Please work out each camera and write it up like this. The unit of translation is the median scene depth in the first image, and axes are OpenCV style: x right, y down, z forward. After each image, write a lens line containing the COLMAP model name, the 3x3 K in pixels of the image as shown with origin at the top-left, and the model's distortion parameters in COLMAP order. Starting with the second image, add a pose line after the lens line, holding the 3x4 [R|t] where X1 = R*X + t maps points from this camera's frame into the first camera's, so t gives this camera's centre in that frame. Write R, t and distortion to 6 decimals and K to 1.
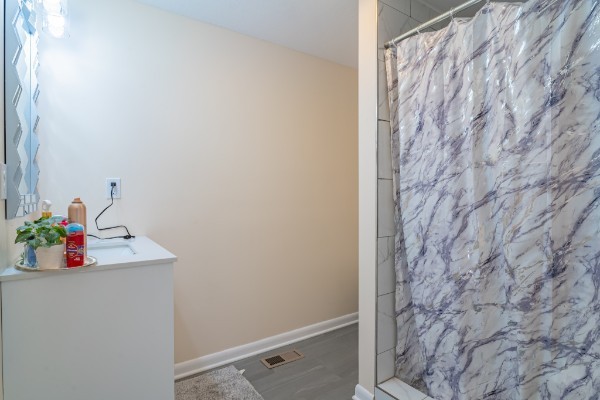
lens RADIAL K [[309.9, 0, 299.2], [0, 309.9, 200.4], [0, 0, 1]] dist [-0.003872, -0.000876]
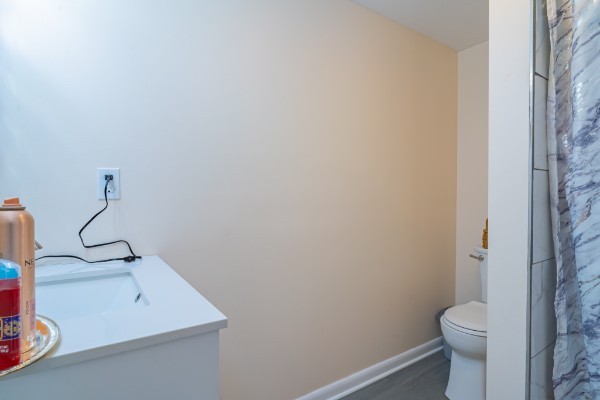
lens RADIAL K [[309.9, 0, 300.8], [0, 309.9, 198.9], [0, 0, 1]] dist [-0.003872, -0.000876]
pose [[0.999966, 0.003429, -0.007483, -0.201150], [-0.003471, 0.999978, -0.005625, -0.004252], [0.007464, 0.005651, 0.999956, 0.370328]]
